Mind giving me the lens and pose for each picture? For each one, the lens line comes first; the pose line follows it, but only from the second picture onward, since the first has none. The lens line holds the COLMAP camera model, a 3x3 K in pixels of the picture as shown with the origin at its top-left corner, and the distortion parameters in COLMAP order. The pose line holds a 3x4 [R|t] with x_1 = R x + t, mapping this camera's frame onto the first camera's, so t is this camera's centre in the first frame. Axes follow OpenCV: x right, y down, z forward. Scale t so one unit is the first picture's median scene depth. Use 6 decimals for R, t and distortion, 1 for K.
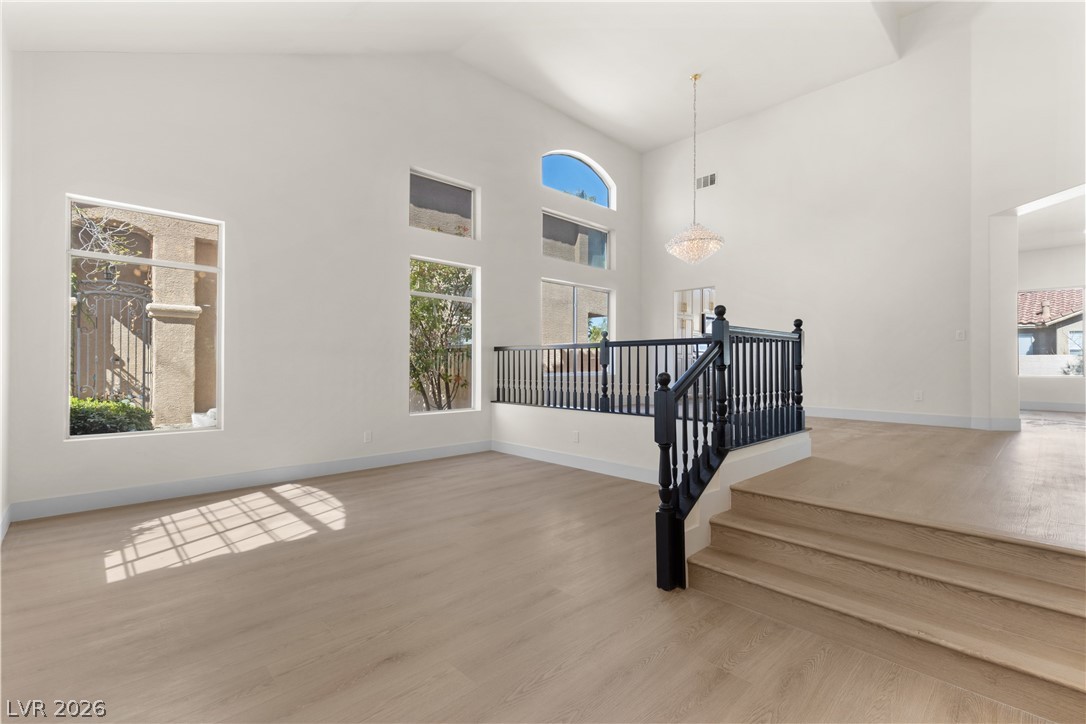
lens RADIAL K [[486.0, 0, 546.6], [0, 486.0, 361.2], [0, 0, 1]] dist [0.009307, -0.003041]
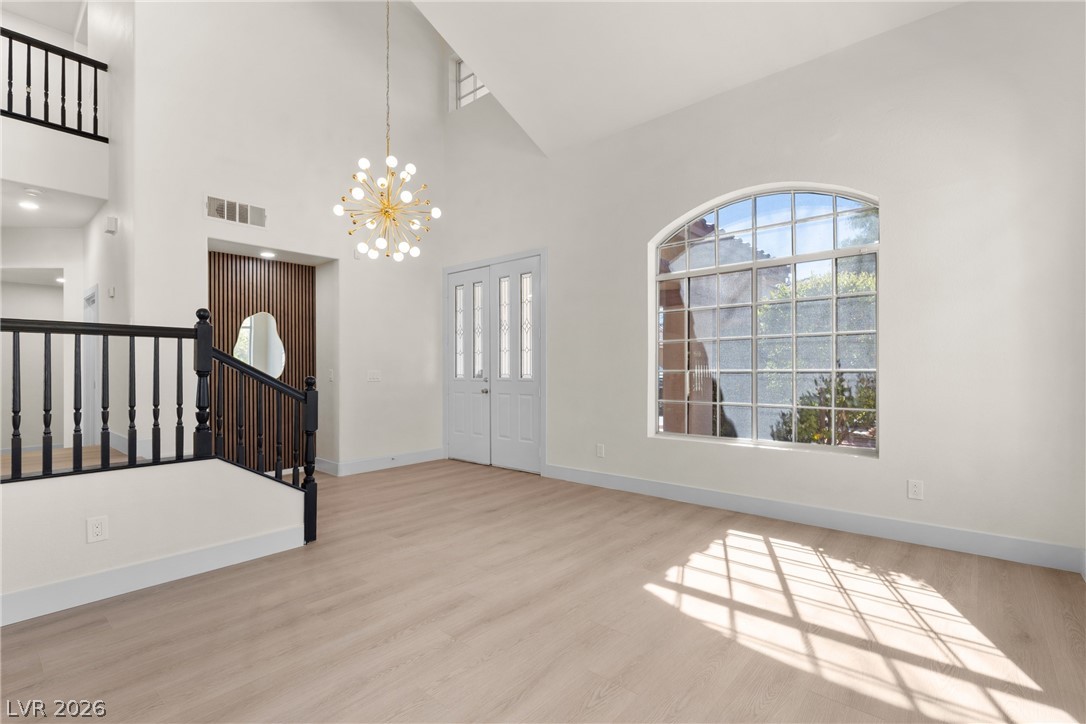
lens RADIAL K [[486.0, 0, 543.6], [0, 486.0, 372.9], [0, 0, 1]] dist [0.009307, -0.003041]
pose [[-0.996724, 0.002529, -0.080838, -0.188128], [0.002685, 0.999995, -0.001822, 0.014483], [0.080833, -0.002033, -0.996726, 1.593163]]
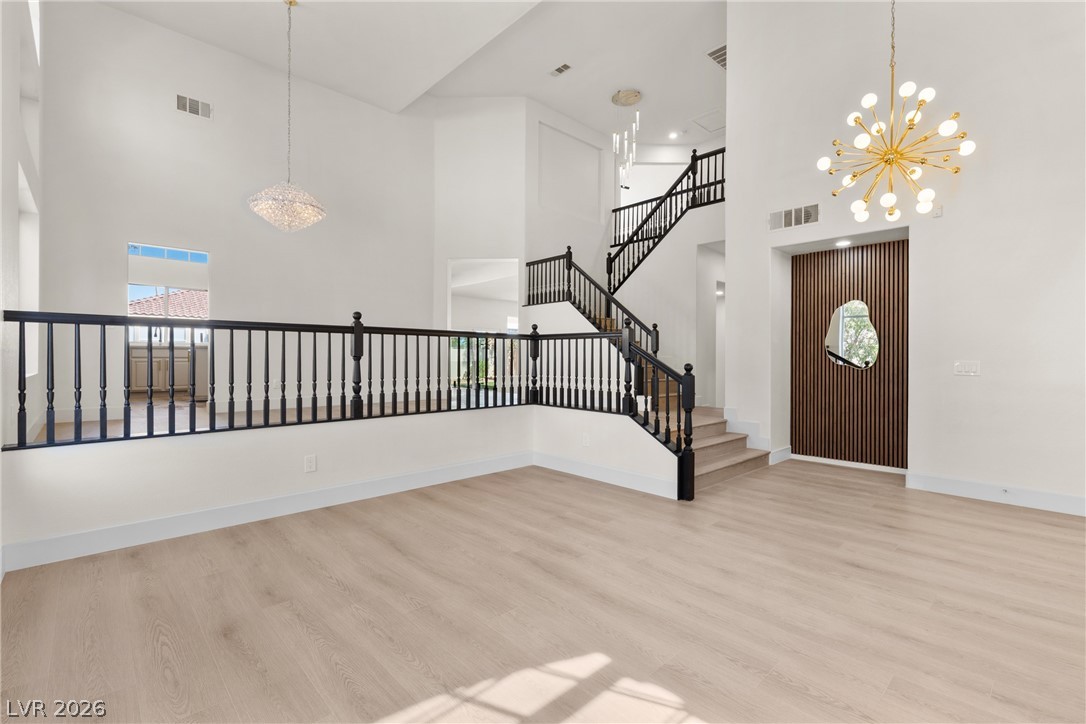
lens RADIAL K [[486.0, 0, 562.8], [0, 486.0, 362.8], [0, 0, 1]] dist [0.009307, -0.003041]
pose [[-0.006473, -0.012208, 0.999905, -0.889082], [-0.010995, 0.999866, 0.012136, 0.005989], [-0.999919, -0.010916, -0.006607, 0.965414]]
